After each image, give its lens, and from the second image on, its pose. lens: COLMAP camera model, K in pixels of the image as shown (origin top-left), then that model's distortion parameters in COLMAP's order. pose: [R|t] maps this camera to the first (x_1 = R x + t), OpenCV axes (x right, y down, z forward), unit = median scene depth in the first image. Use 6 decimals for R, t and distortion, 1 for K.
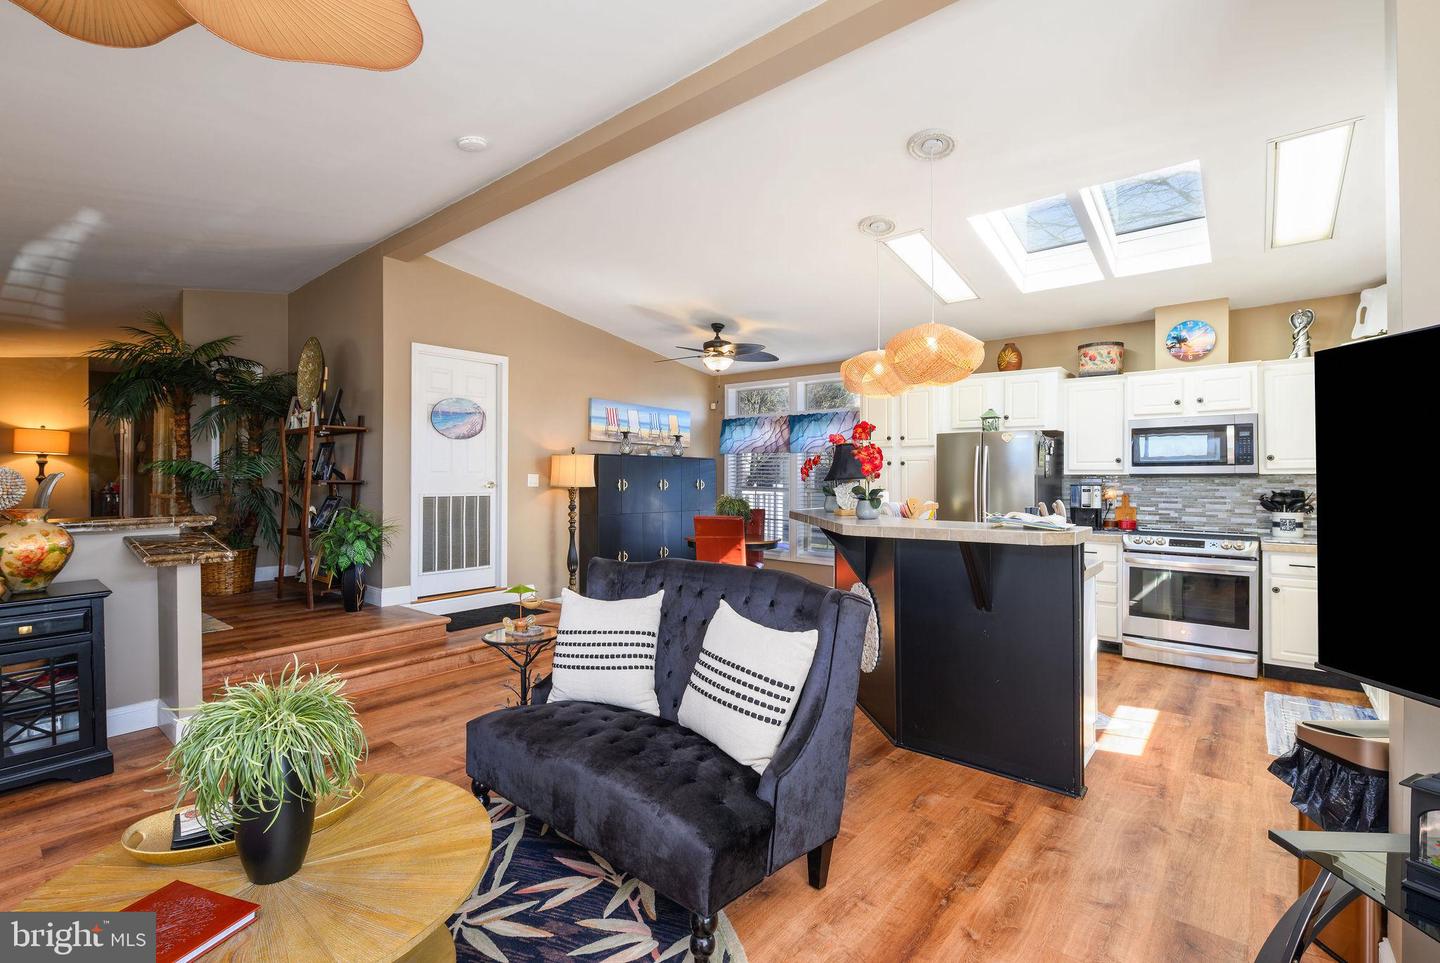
lens RADIAL K [[639.0, 0, 706.7], [0, 639.0, 471.3], [0, 0, 1]] dist [-0.009203, -0.000381]
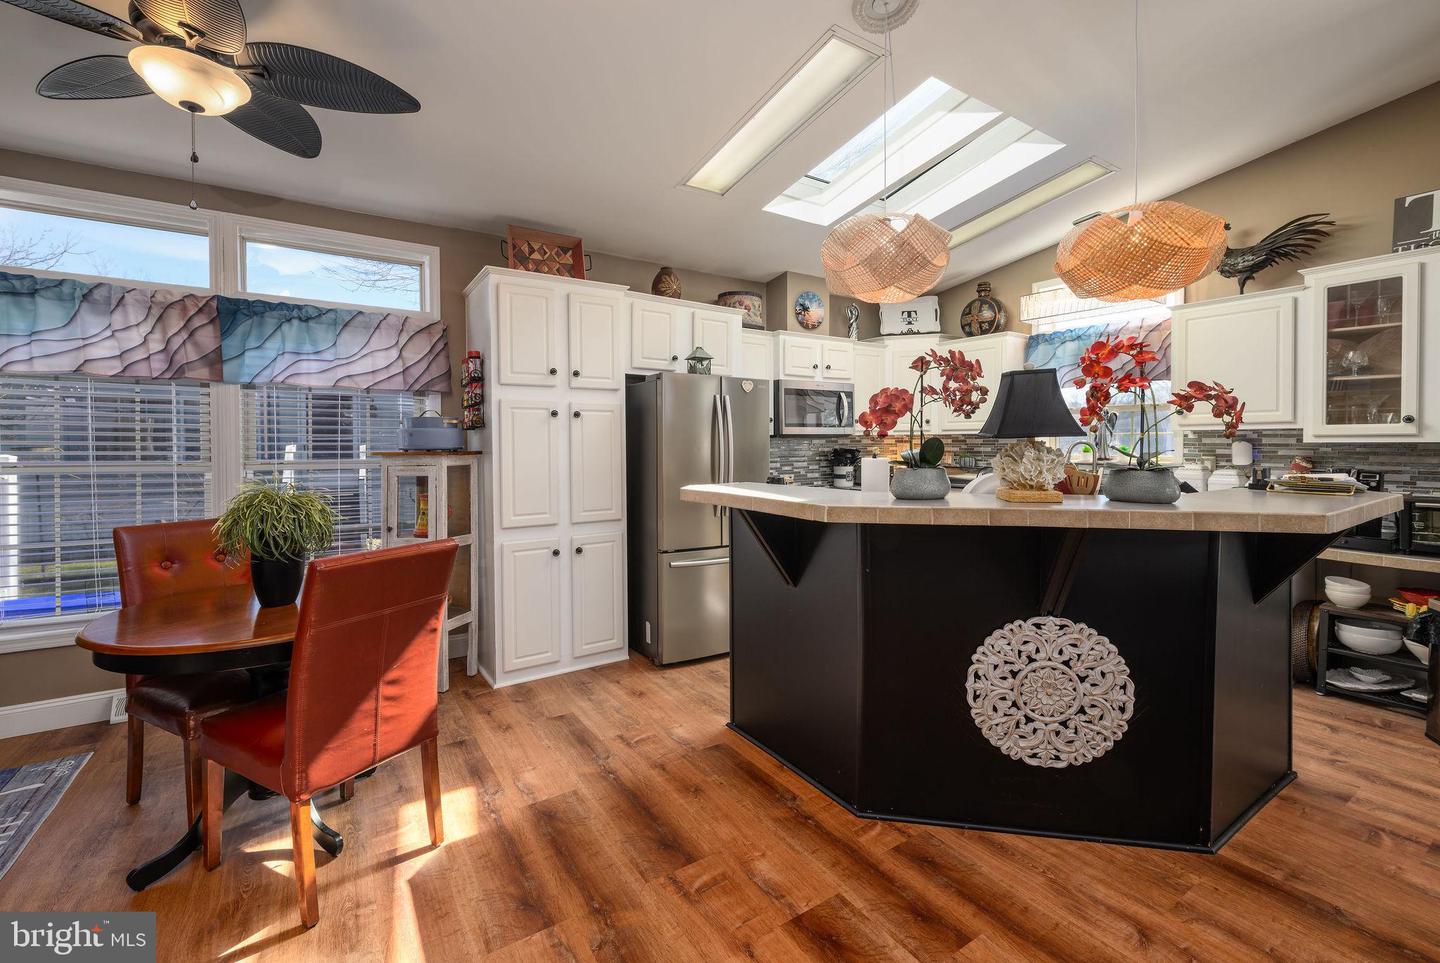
lens RADIAL K [[607.3, 0, 719.5], [0, 607.3, 453.7], [0, 0, 1]] dist [-0.002132, -0.000344]
pose [[0.282043, -0.019728, 0.959199, -0.276747], [-0.004971, 0.999745, 0.022024, 0.014927], [-0.959389, -0.010980, 0.281873, 0.874157]]
